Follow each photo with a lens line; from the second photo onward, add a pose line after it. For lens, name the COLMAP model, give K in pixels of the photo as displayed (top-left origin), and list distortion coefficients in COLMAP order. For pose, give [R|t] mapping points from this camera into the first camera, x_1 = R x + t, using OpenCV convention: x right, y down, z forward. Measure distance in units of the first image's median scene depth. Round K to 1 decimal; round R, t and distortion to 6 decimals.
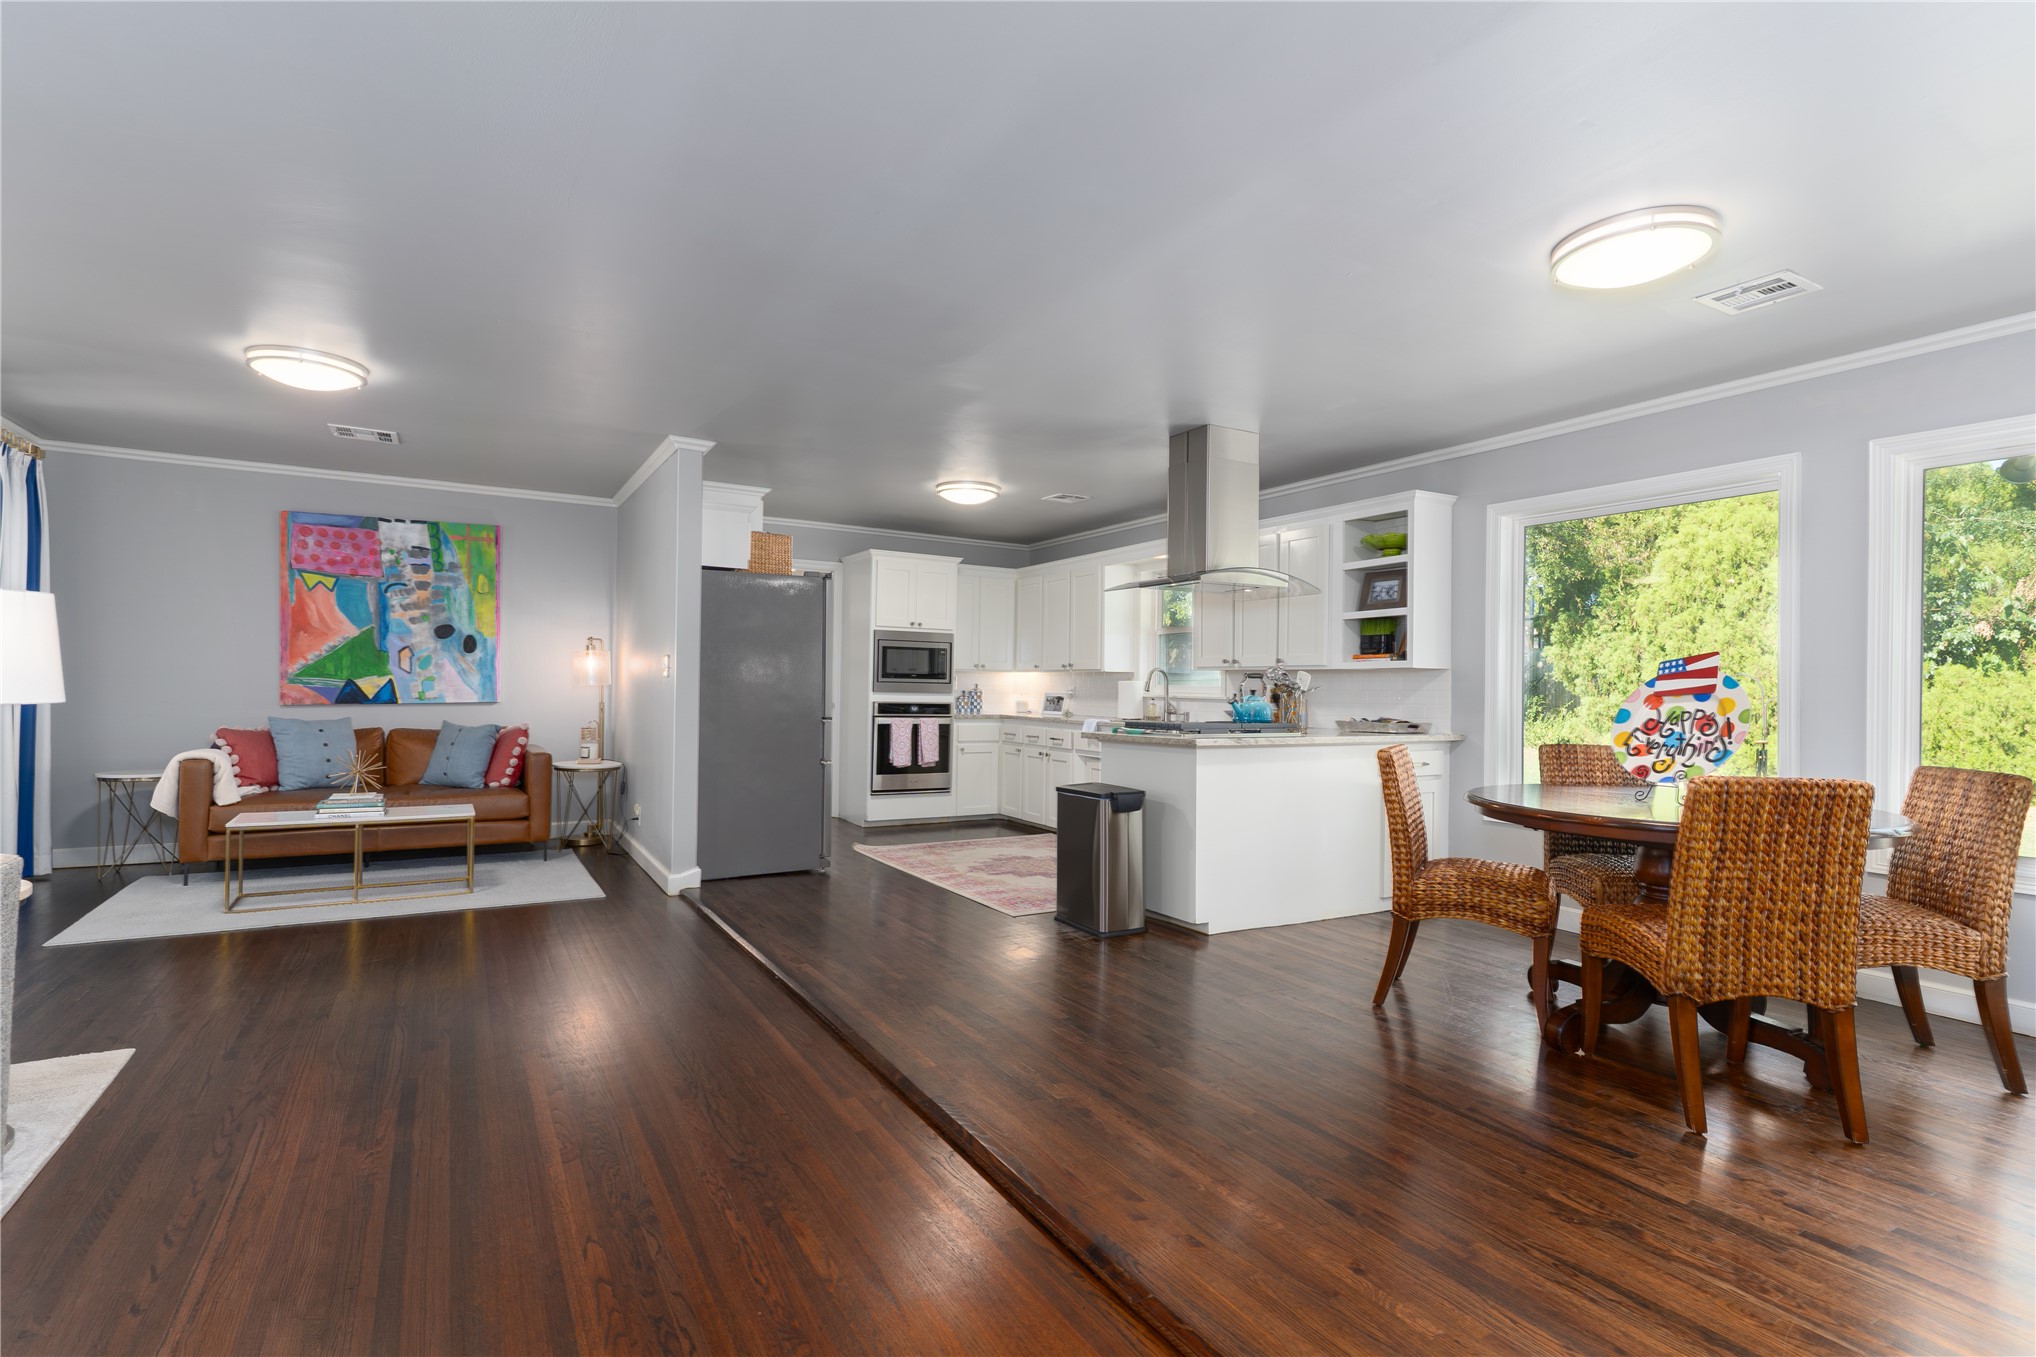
lens RADIAL K [[983.5, 0, 1025.7], [0, 983.5, 646.5], [0, 0, 1]] dist [0.002571, 0.001162]
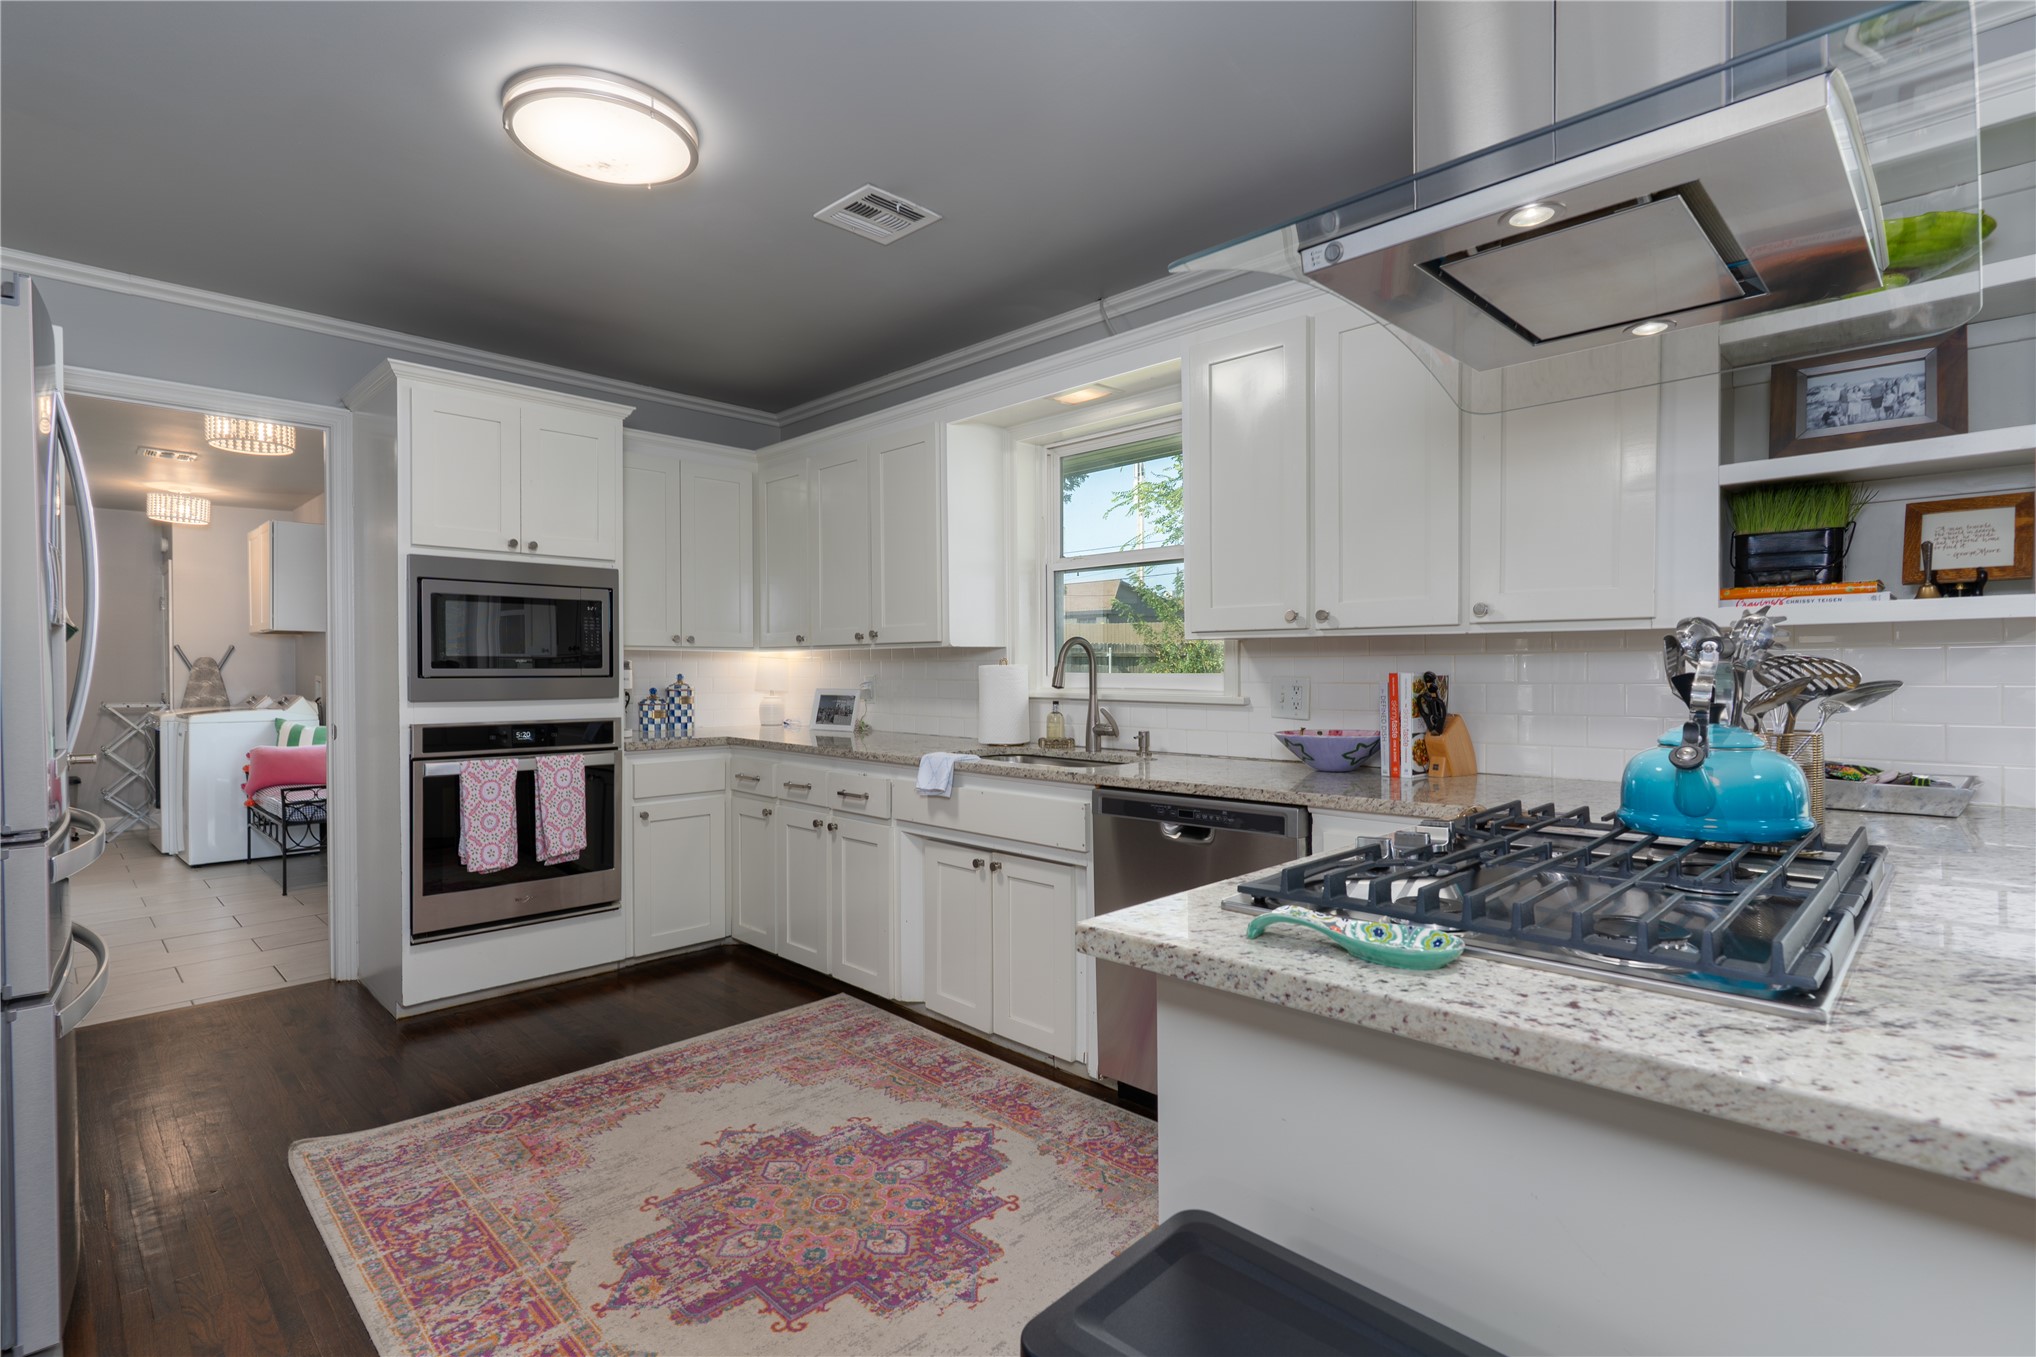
lens RADIAL K [[968.9, 0, 1018.0], [0, 968.9, 678.5], [0, 0, 1]] dist [-0.002430, 0.009333]
pose [[0.968757, -0.022075, 0.247026, -0.004211], [0.009281, 0.998560, 0.052839, 0.016351], [-0.247837, -0.048895, 0.967567, 0.521381]]
